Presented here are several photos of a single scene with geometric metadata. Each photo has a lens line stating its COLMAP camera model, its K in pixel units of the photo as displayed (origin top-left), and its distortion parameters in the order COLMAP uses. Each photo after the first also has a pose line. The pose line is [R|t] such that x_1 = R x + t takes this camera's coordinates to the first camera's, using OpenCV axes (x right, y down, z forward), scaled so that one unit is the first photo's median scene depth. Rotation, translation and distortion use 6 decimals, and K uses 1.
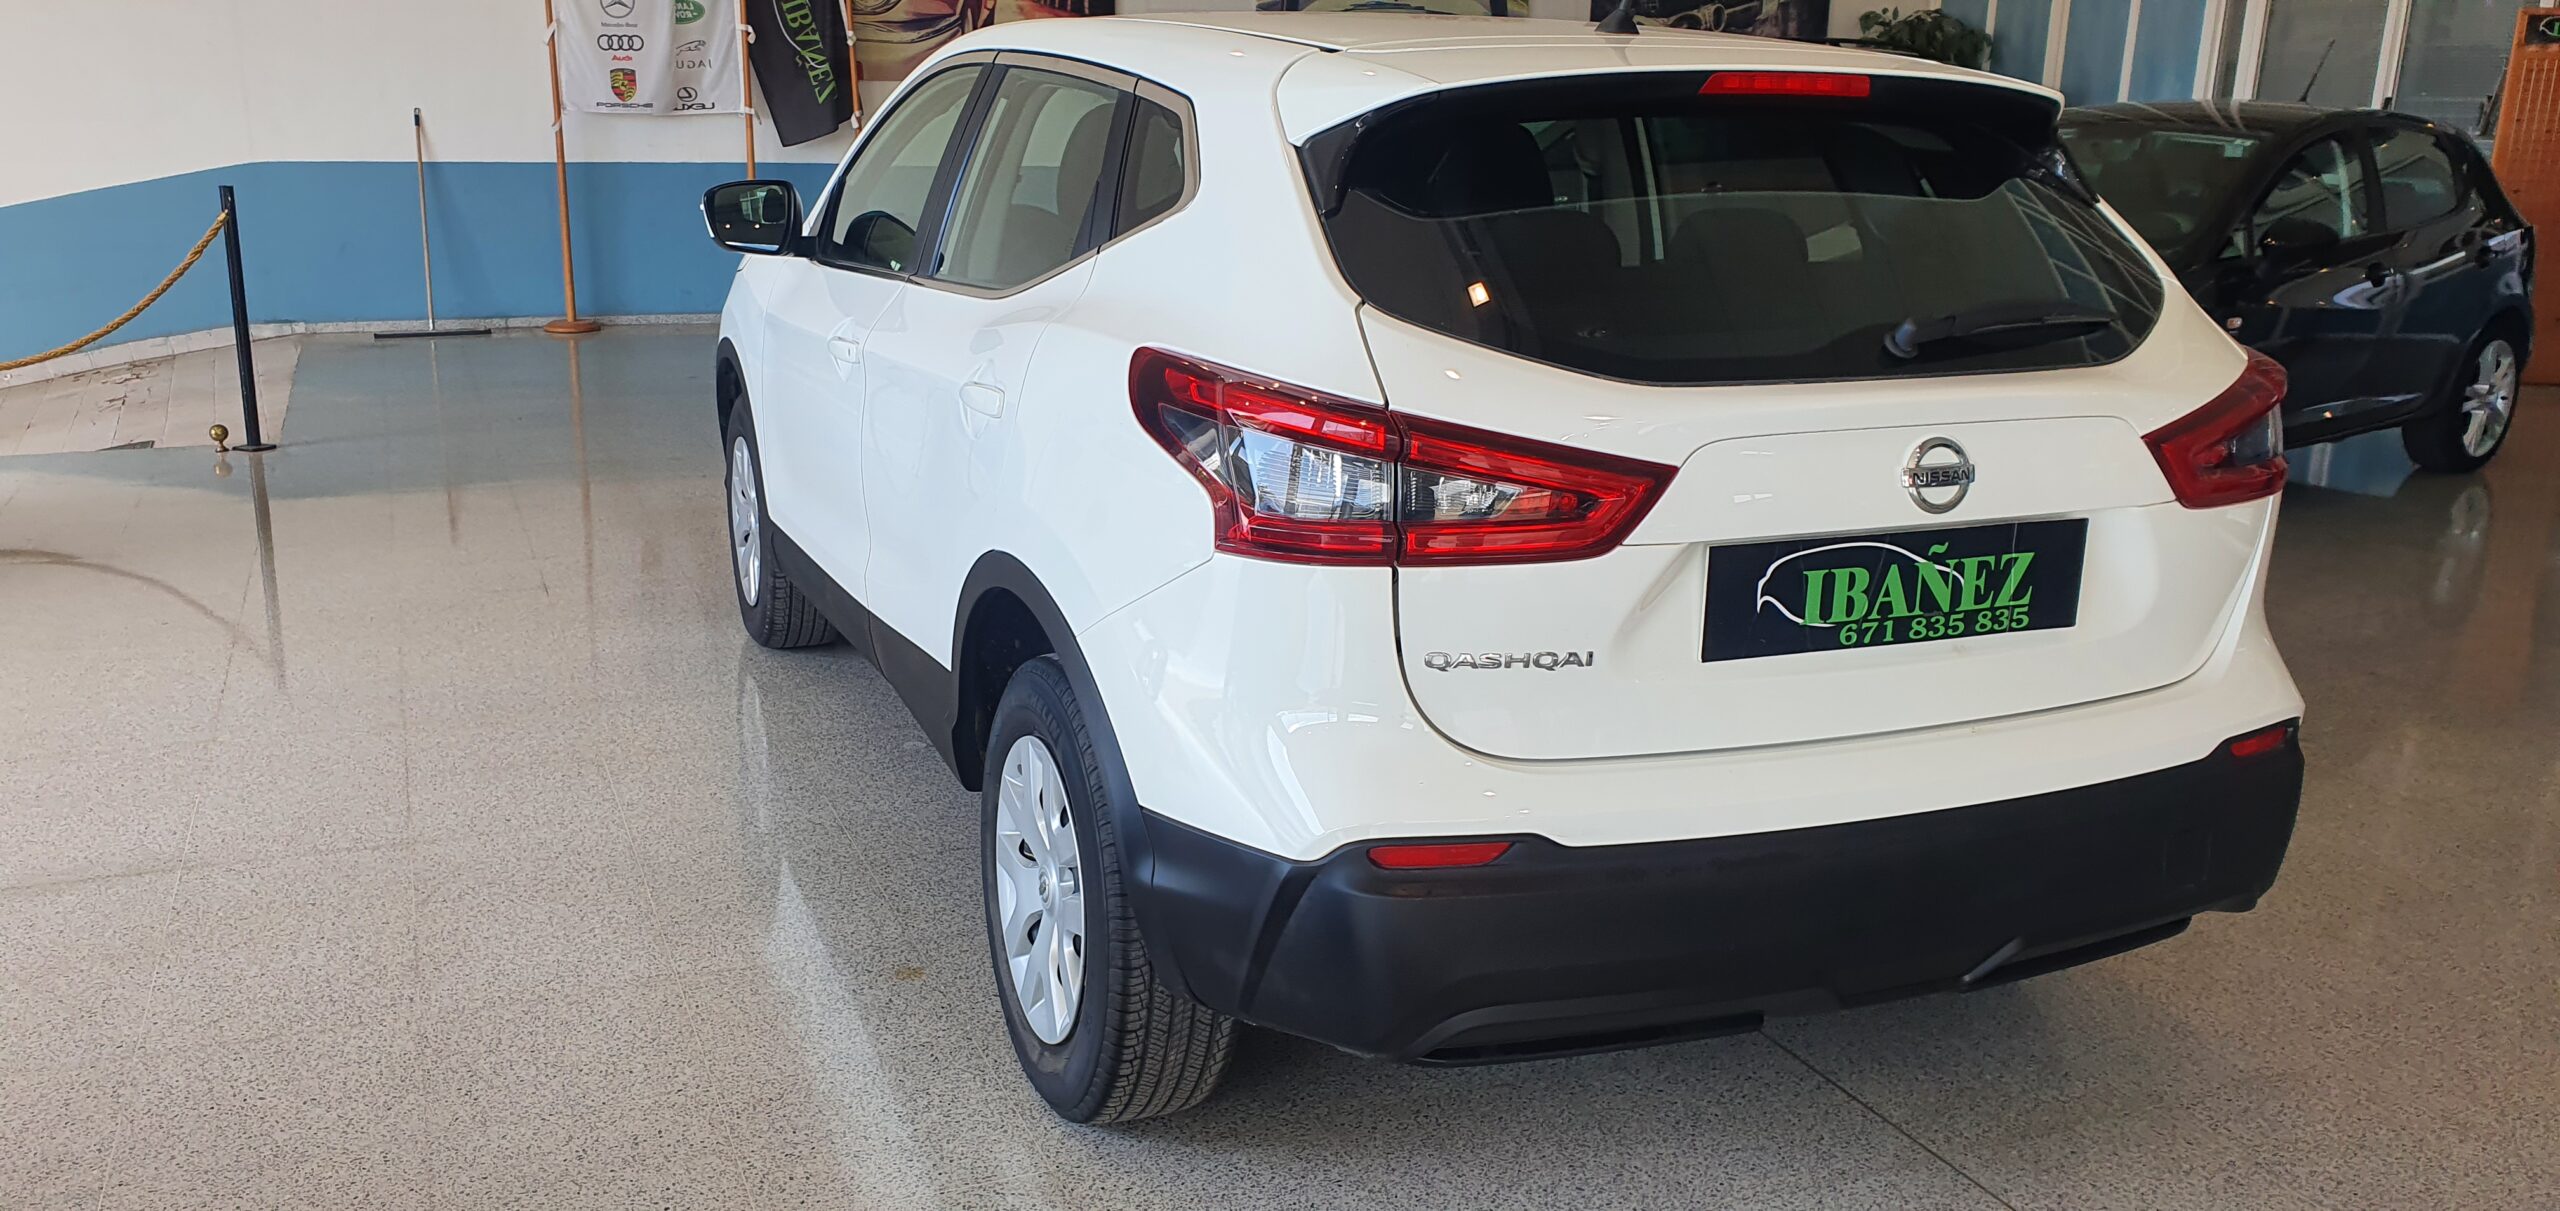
lens RADIAL K [[2044.1, 0, 1258.2], [0, 2044.1, 588.4], [0, 0, 1]] dist [0.040186, -0.002461]
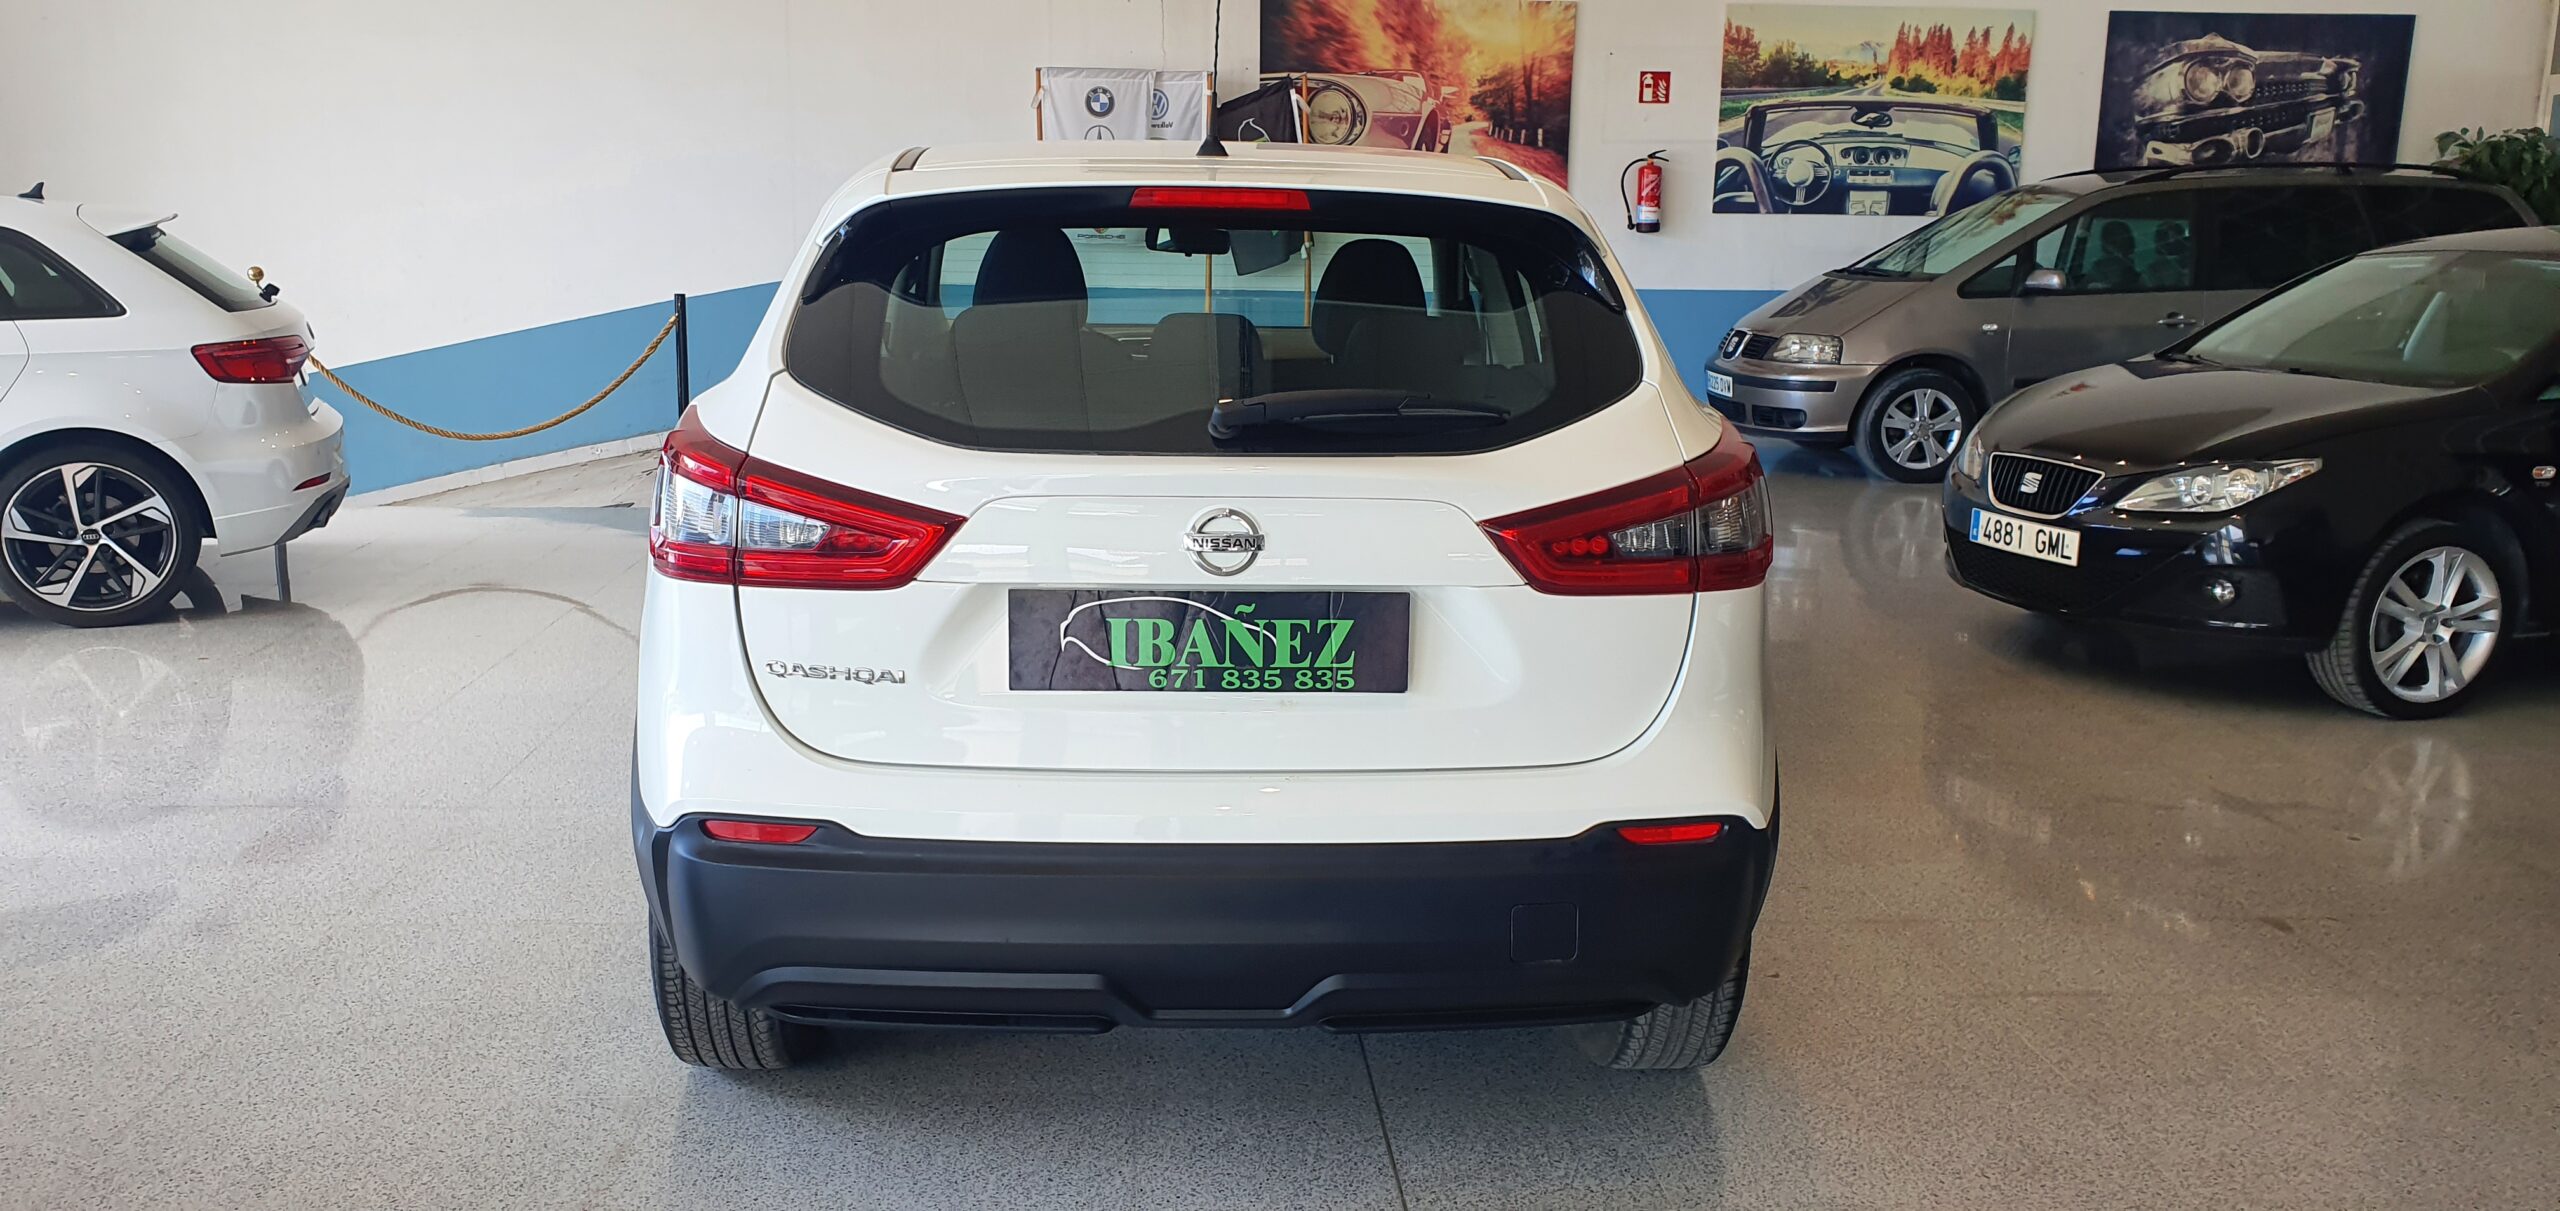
lens RADIAL K [[2044.1, 0, 1272.1], [0, 2044.1, 607.2], [0, 0, 1]] dist [0.040186, -0.002461]
pose [[0.945113, 0.063794, -0.320455, 0.700029], [-0.080768, 0.995932, -0.039944, 0.022978], [0.316603, 0.063634, 0.946421, -0.042270]]
